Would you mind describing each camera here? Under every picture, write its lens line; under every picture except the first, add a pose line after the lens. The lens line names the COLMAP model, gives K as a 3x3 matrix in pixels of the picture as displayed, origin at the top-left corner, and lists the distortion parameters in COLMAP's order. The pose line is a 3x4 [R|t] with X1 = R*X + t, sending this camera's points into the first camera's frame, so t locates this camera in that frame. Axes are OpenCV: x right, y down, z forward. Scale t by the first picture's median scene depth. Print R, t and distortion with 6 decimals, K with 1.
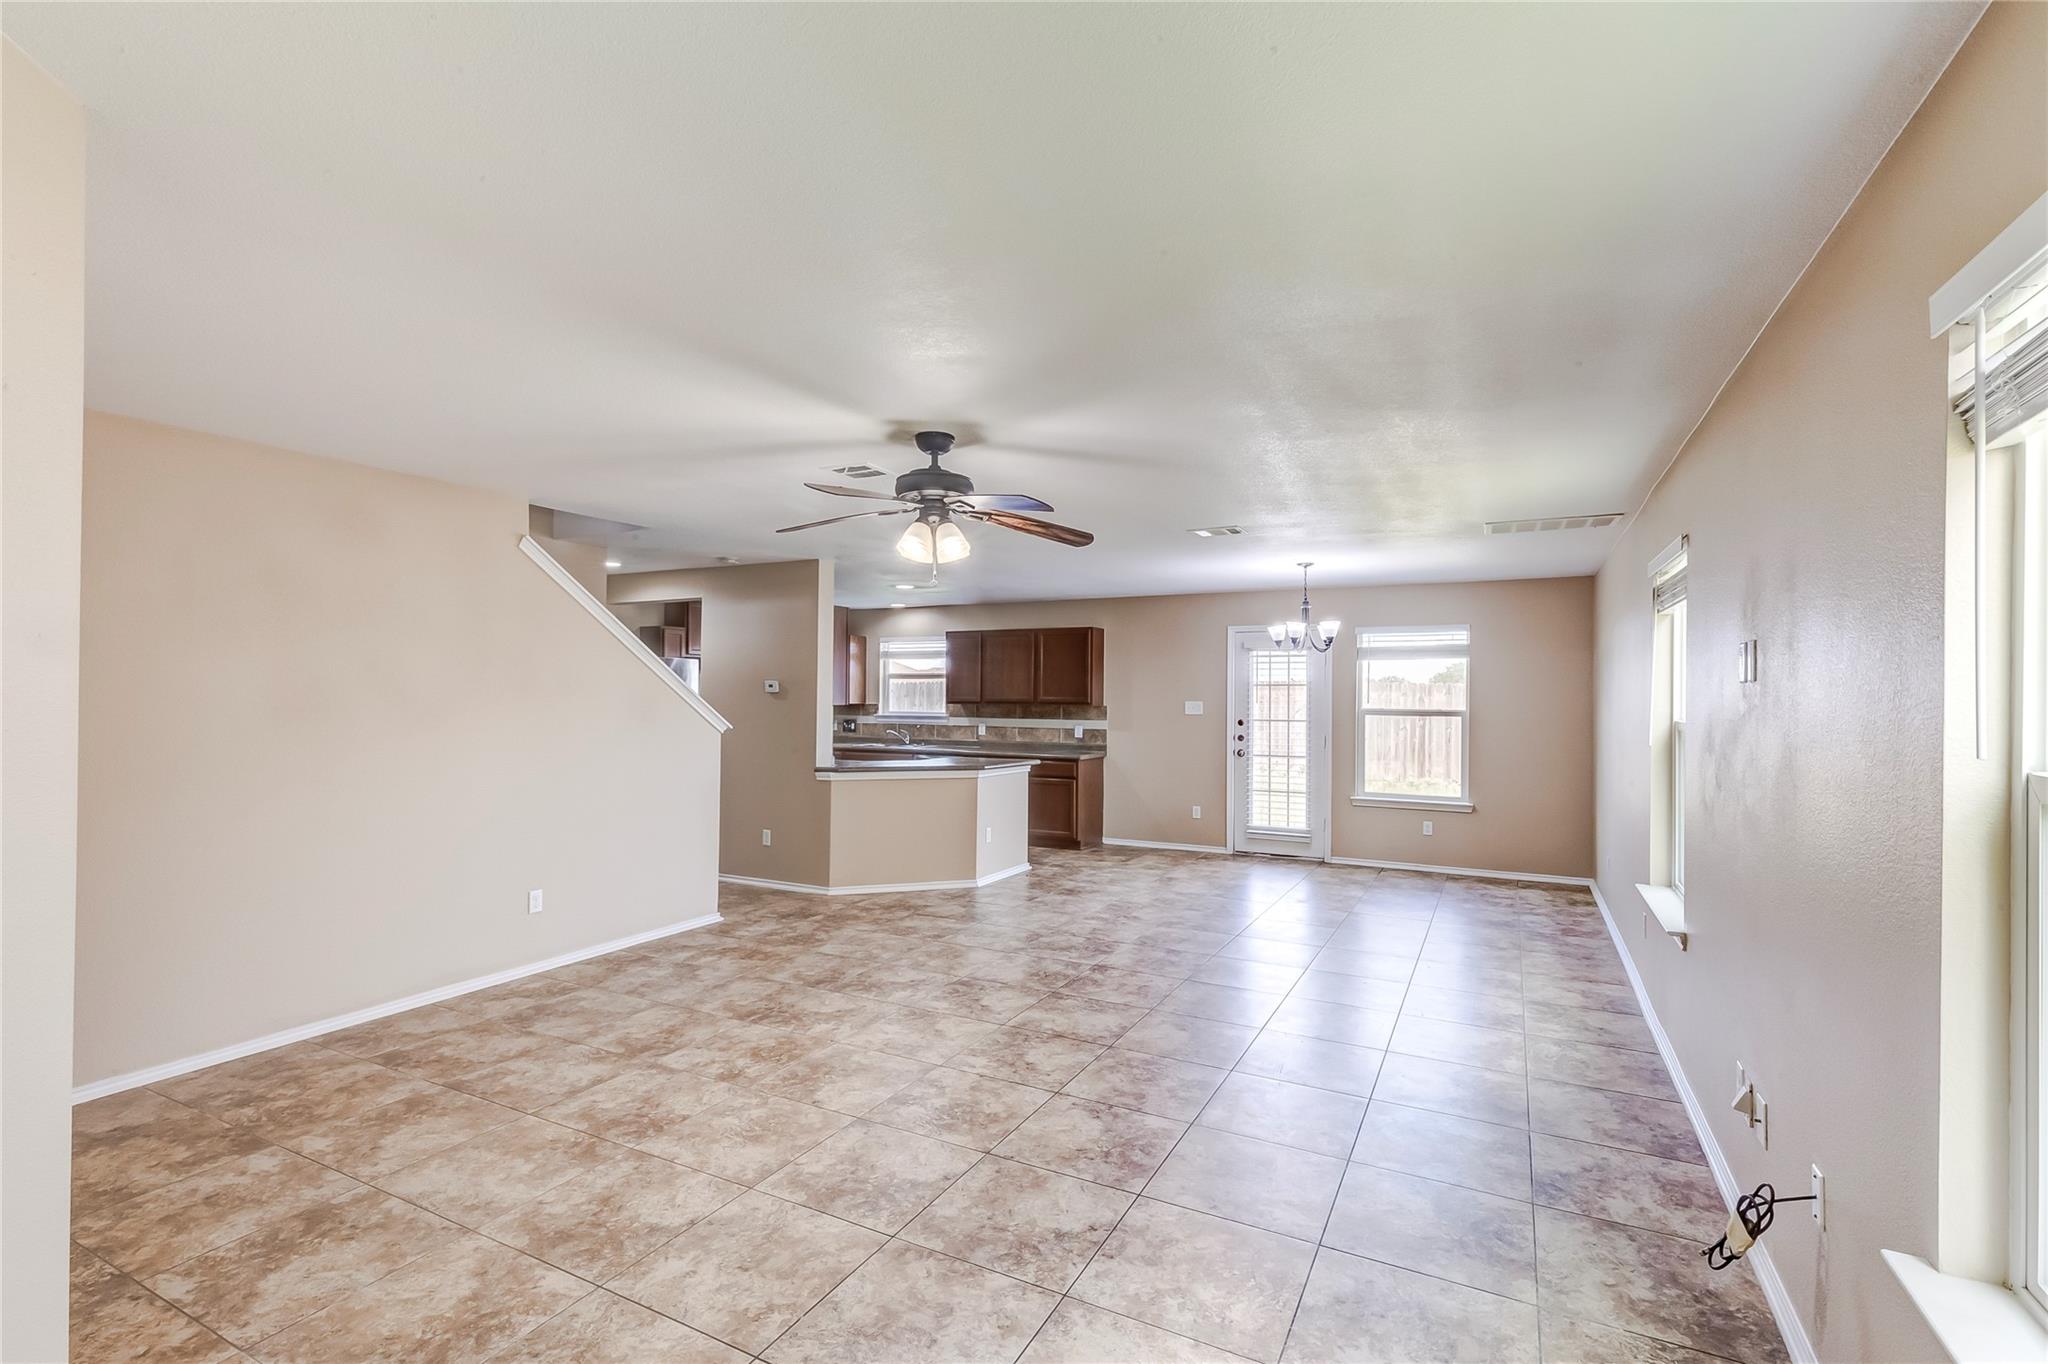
lens RADIAL K [[929.8, 0, 1026.9], [0, 929.8, 687.0], [0, 0, 1]] dist [0.005320, -0.000292]
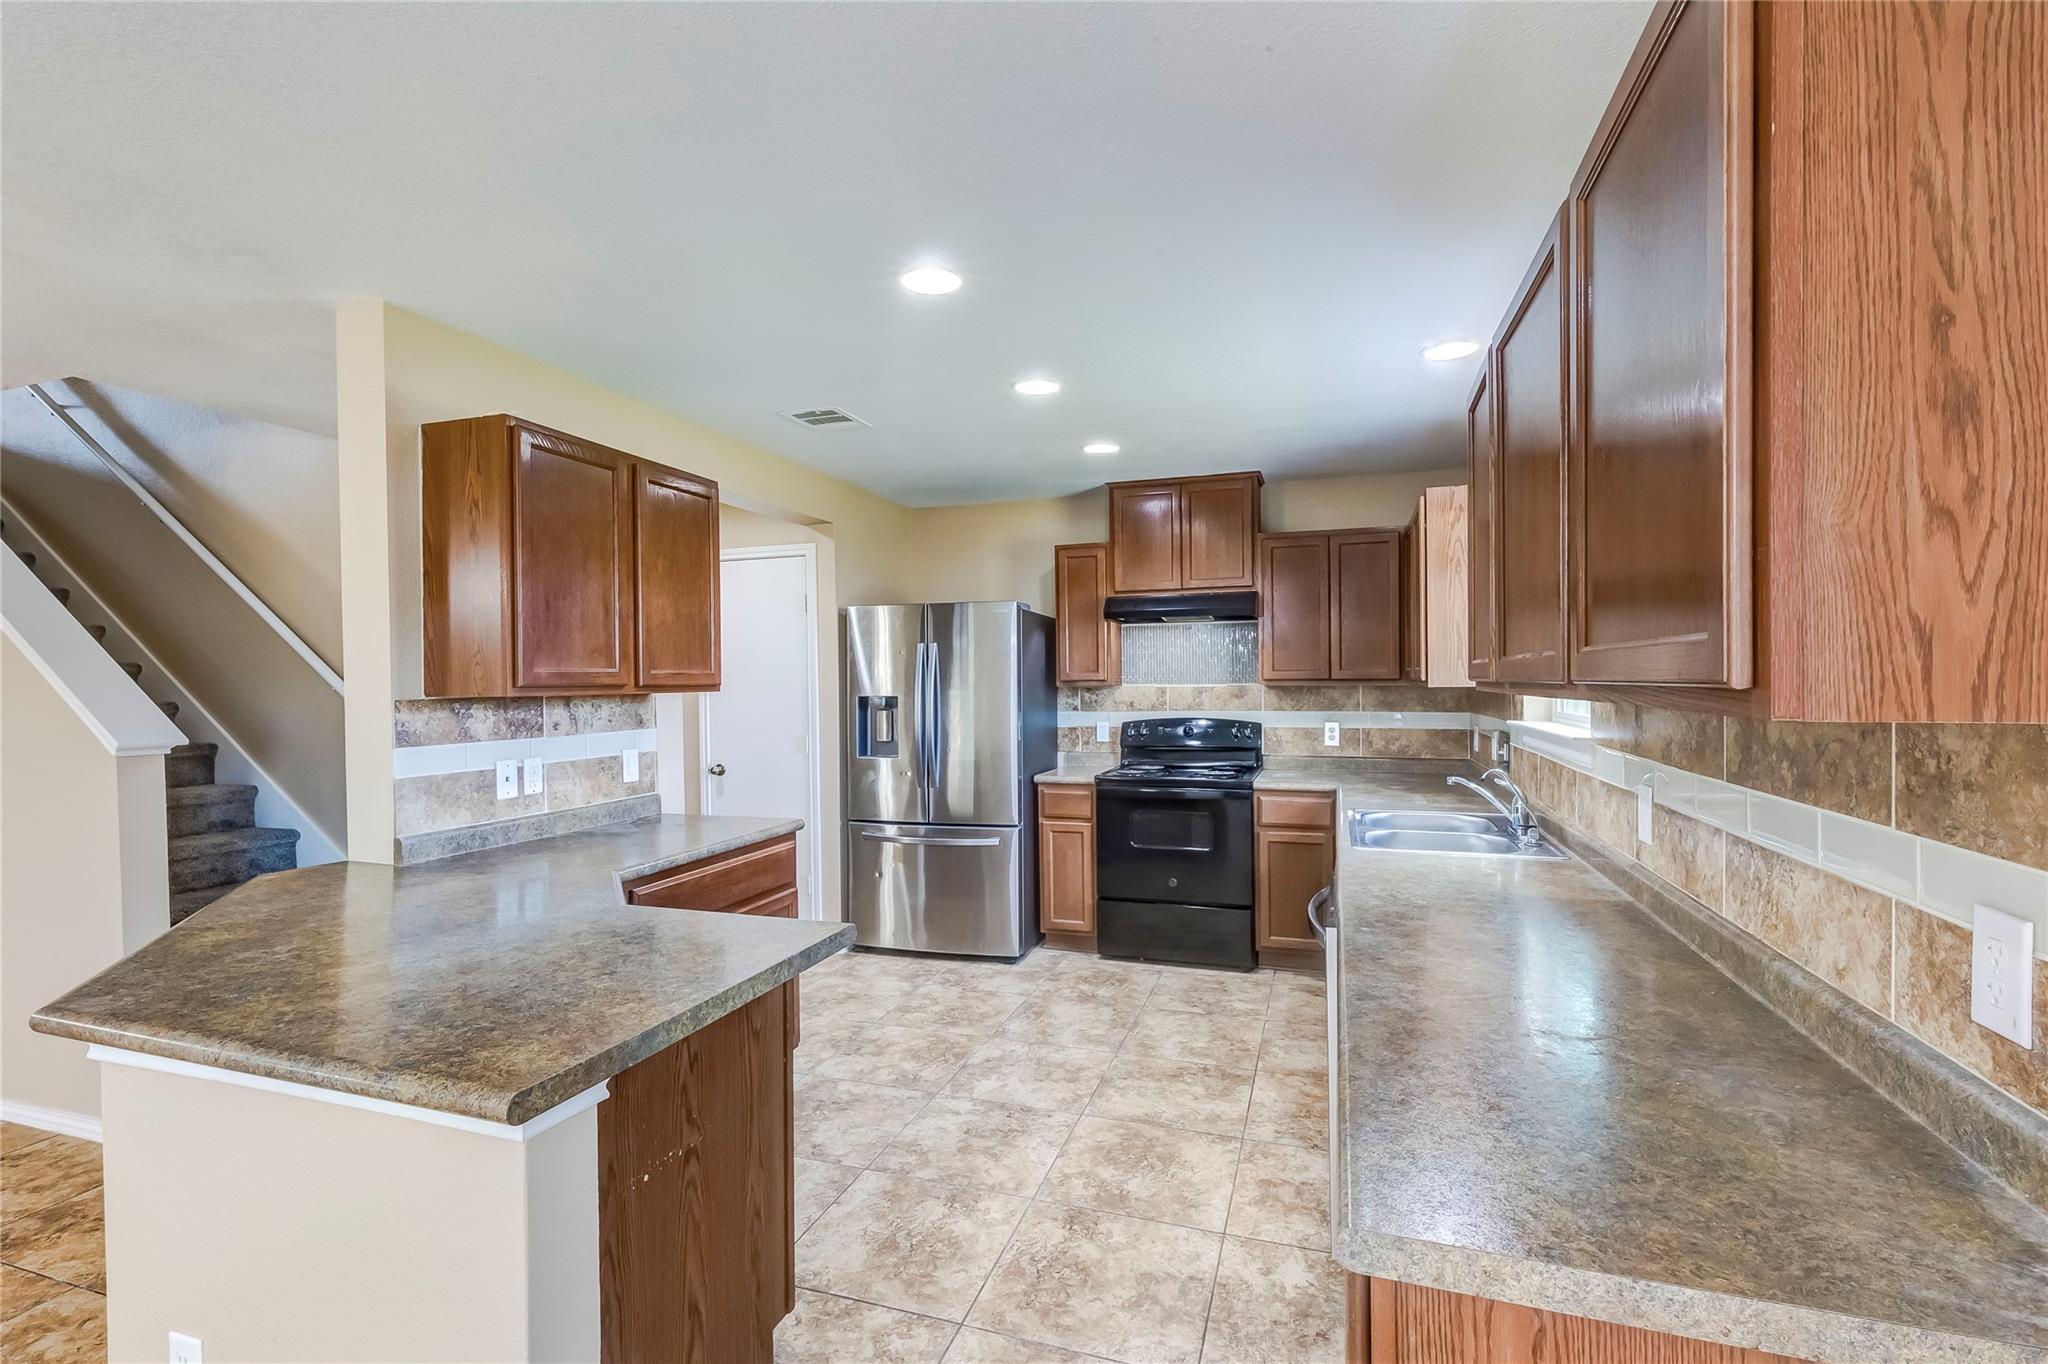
lens RADIAL K [[929.8, 0, 1017.9], [0, 929.8, 689.8], [0, 0, 1]] dist [0.005320, -0.000292]
pose [[0.153002, 0.005738, -0.988209, 0.194608], [0.023704, 0.999674, 0.009475, 0.019475], [0.987941, -0.024875, 0.152817, 1.237928]]
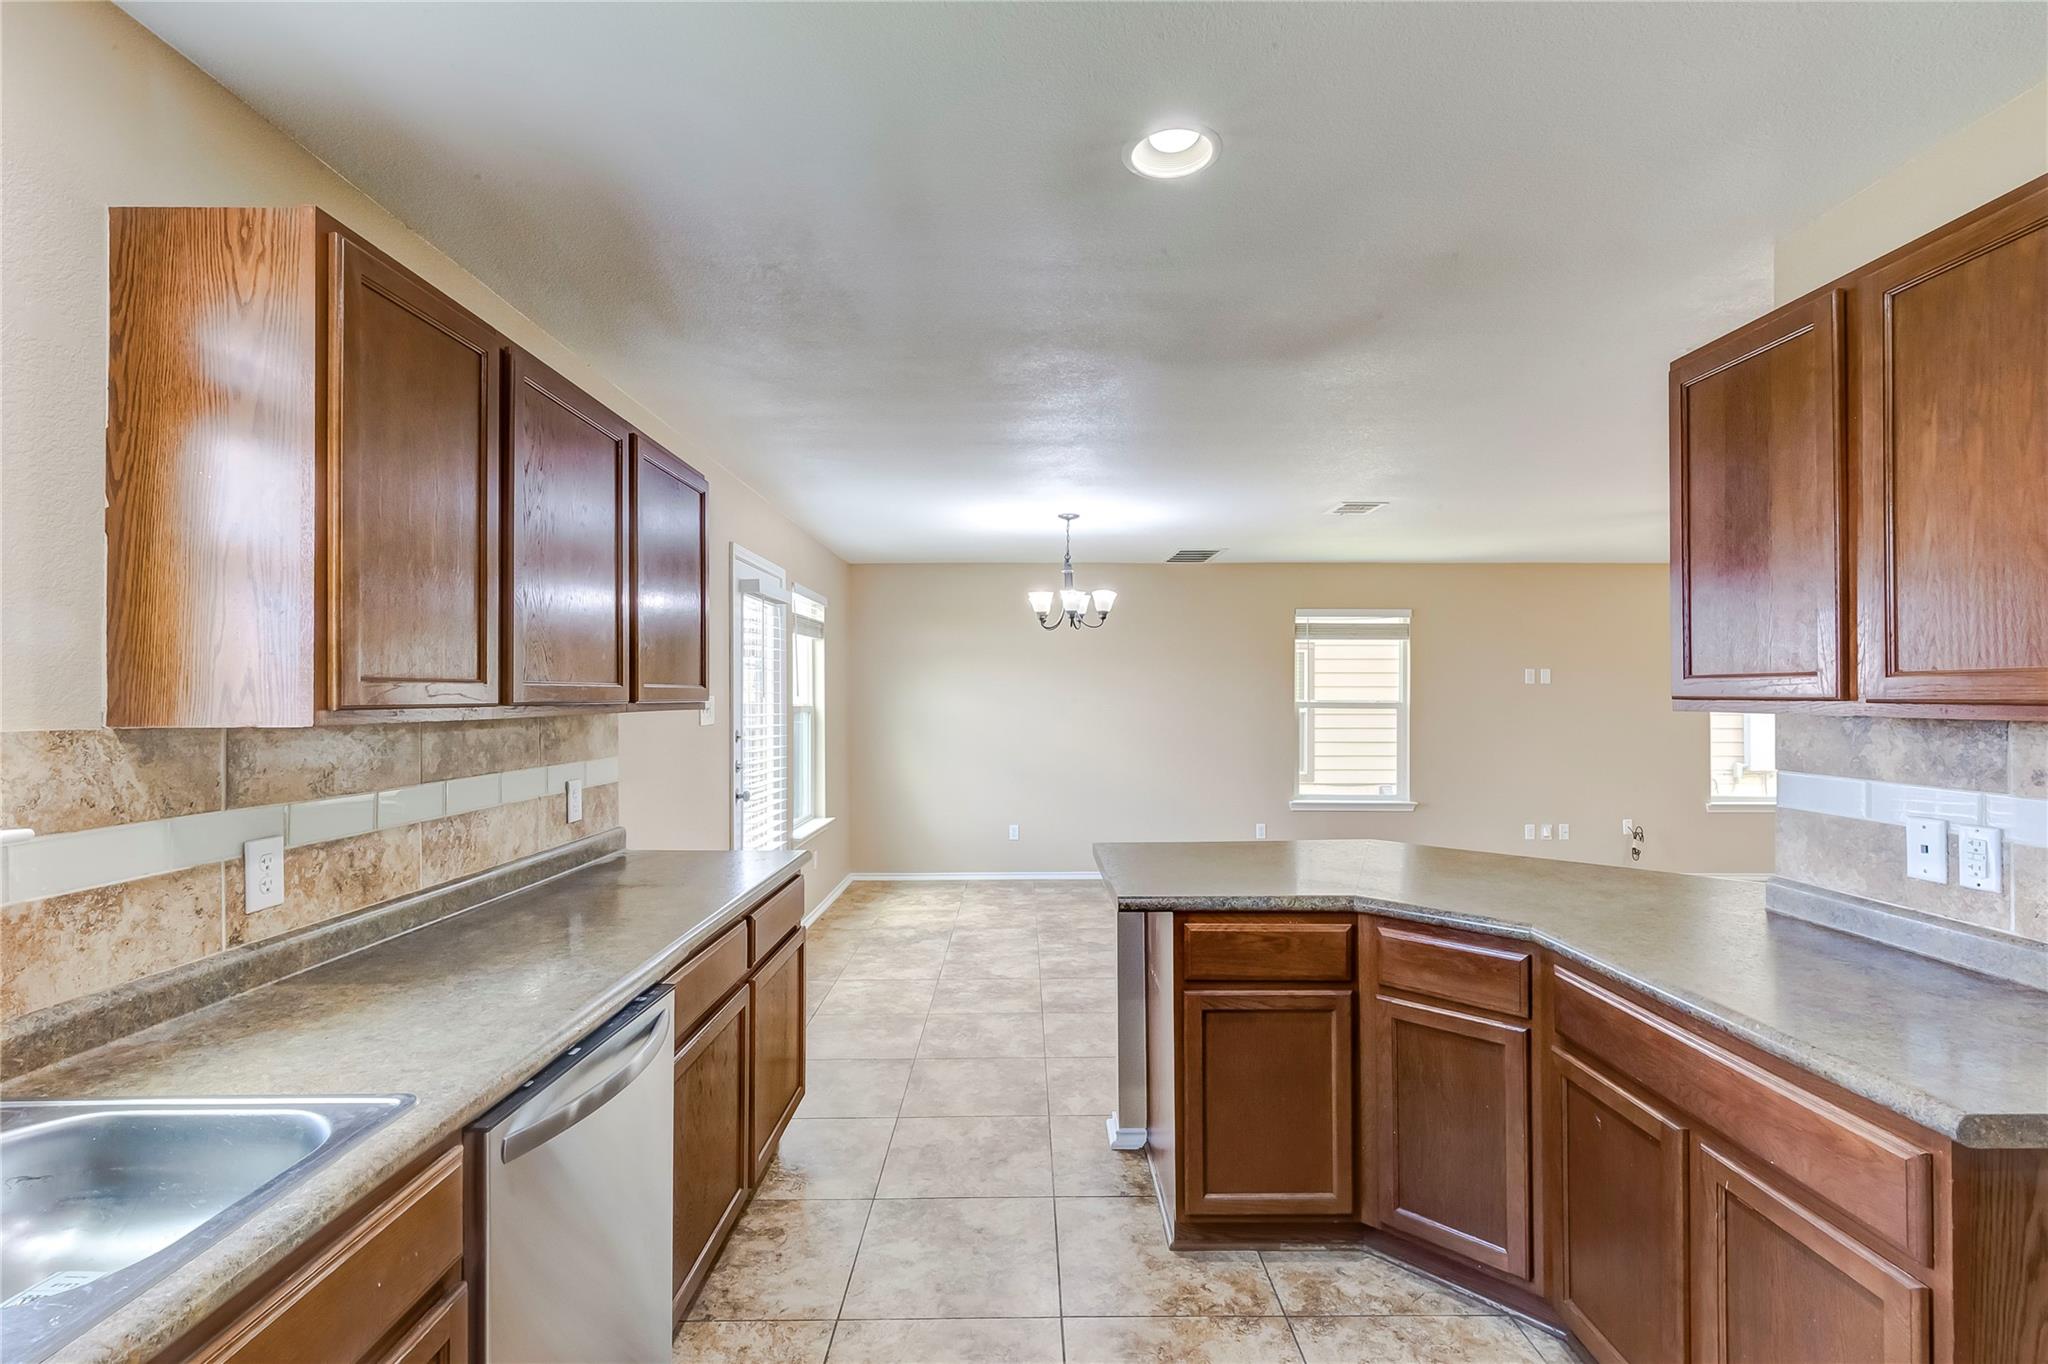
lens RADIAL K [[929.8, 0, 1030.9], [0, 929.8, 682.6], [0, 0, 1]] dist [0.005320, -0.000292]
pose [[-0.470927, 0.006778, 0.882146, -0.382008], [-0.011758, 0.999833, -0.013959, 0.018397], [-0.882094, -0.016946, -0.470768, 1.422296]]
